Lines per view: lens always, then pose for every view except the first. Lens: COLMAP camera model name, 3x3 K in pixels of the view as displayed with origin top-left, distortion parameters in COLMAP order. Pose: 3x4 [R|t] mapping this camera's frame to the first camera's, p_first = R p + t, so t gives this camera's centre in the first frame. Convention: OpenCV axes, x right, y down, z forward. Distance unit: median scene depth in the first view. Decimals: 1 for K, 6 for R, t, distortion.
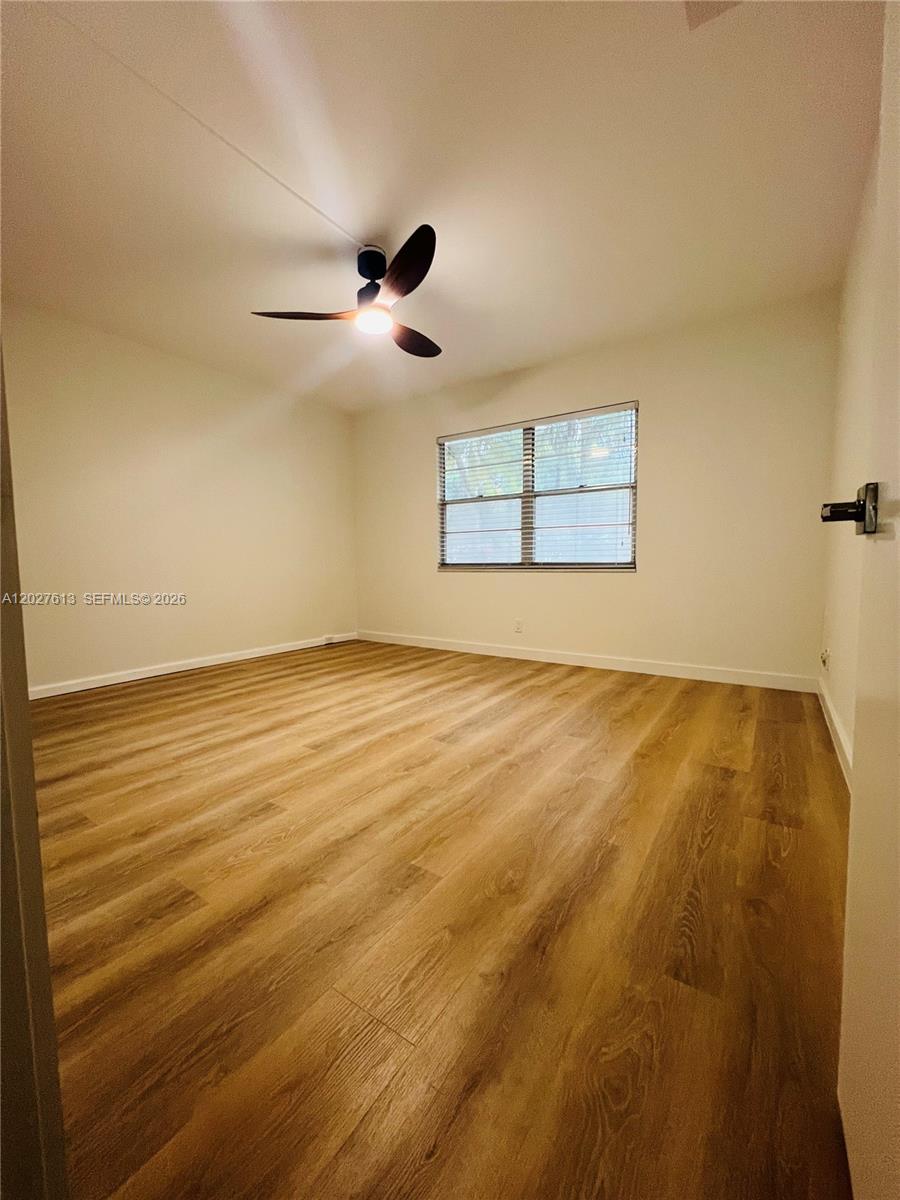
lens RADIAL K [[478.1, 0, 447.1], [0, 478.1, 597.9], [0, 0, 1]] dist [0.001284, 0.000008]
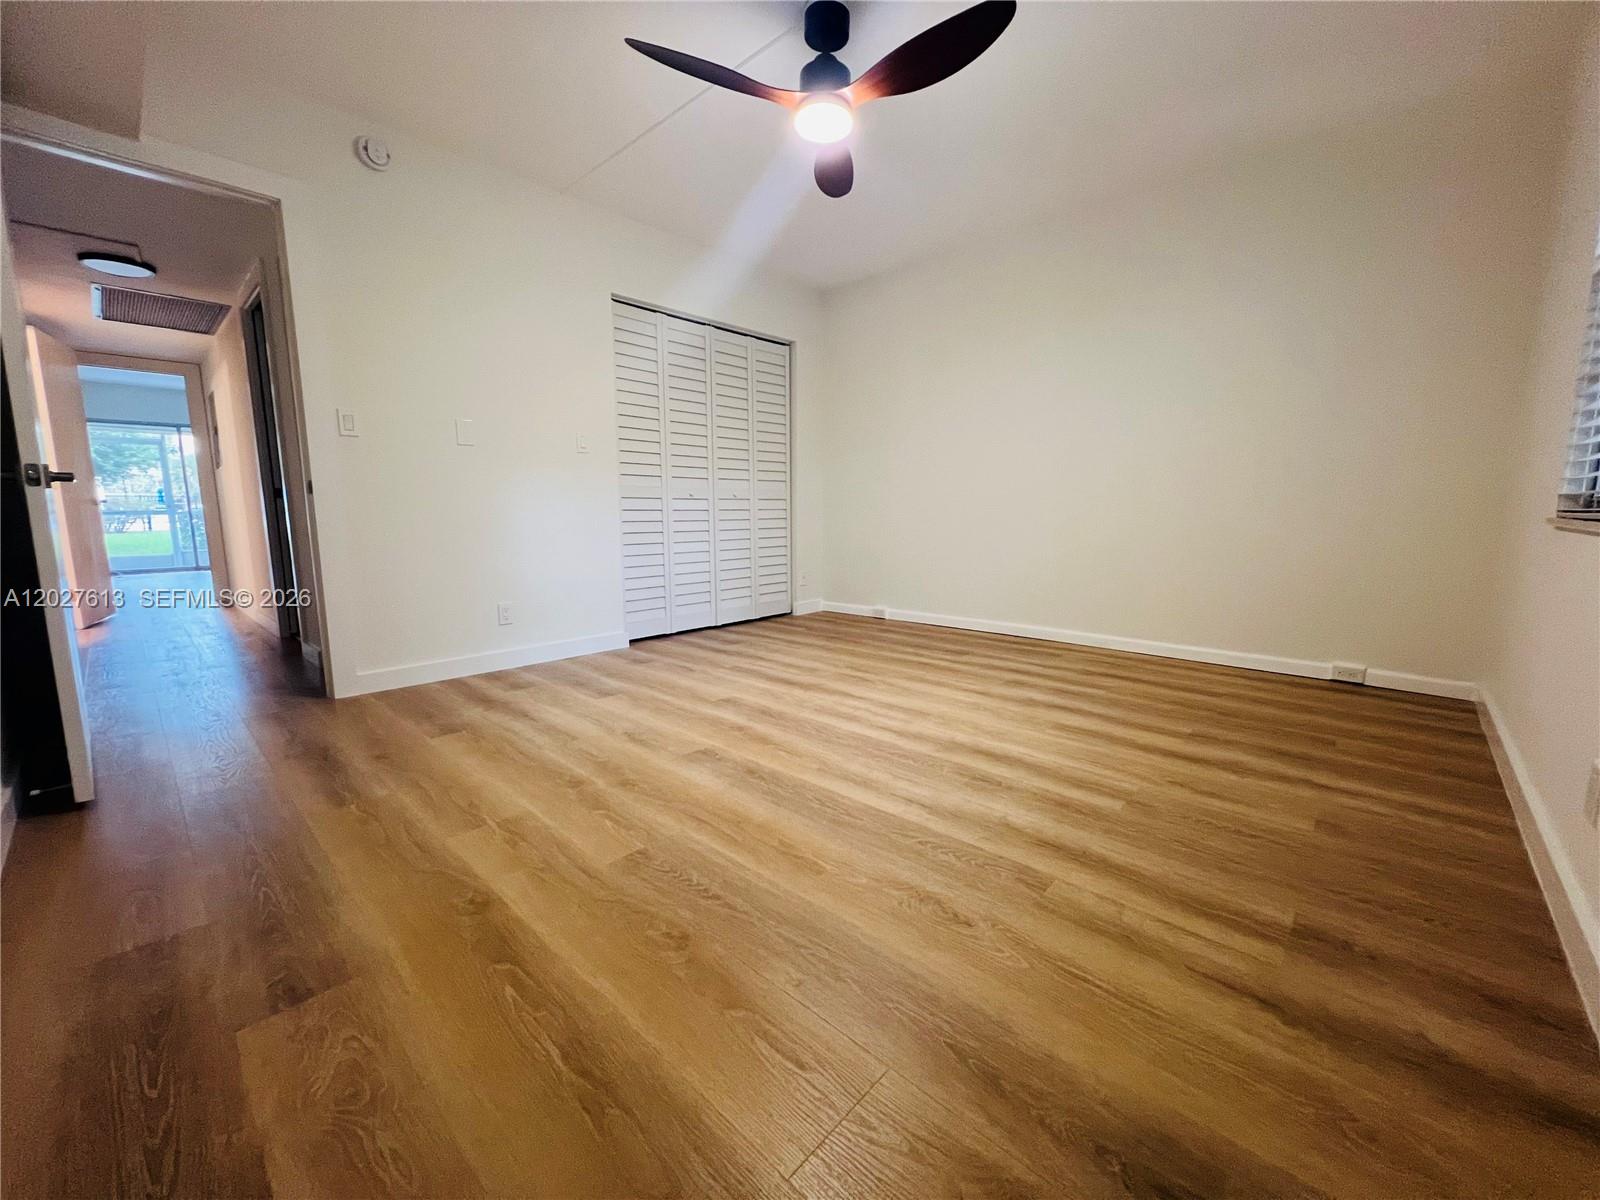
lens RADIAL K [[637.4, 0, 800.3], [0, 637.4, 594.4], [0, 0, 1]] dist [0.001284, 0.000008]
pose [[-0.148907, 0.143096, -0.978443, 0.958767], [-0.067740, 0.985674, 0.154462, -0.100063], [0.986528, 0.089280, -0.137081, 1.399440]]
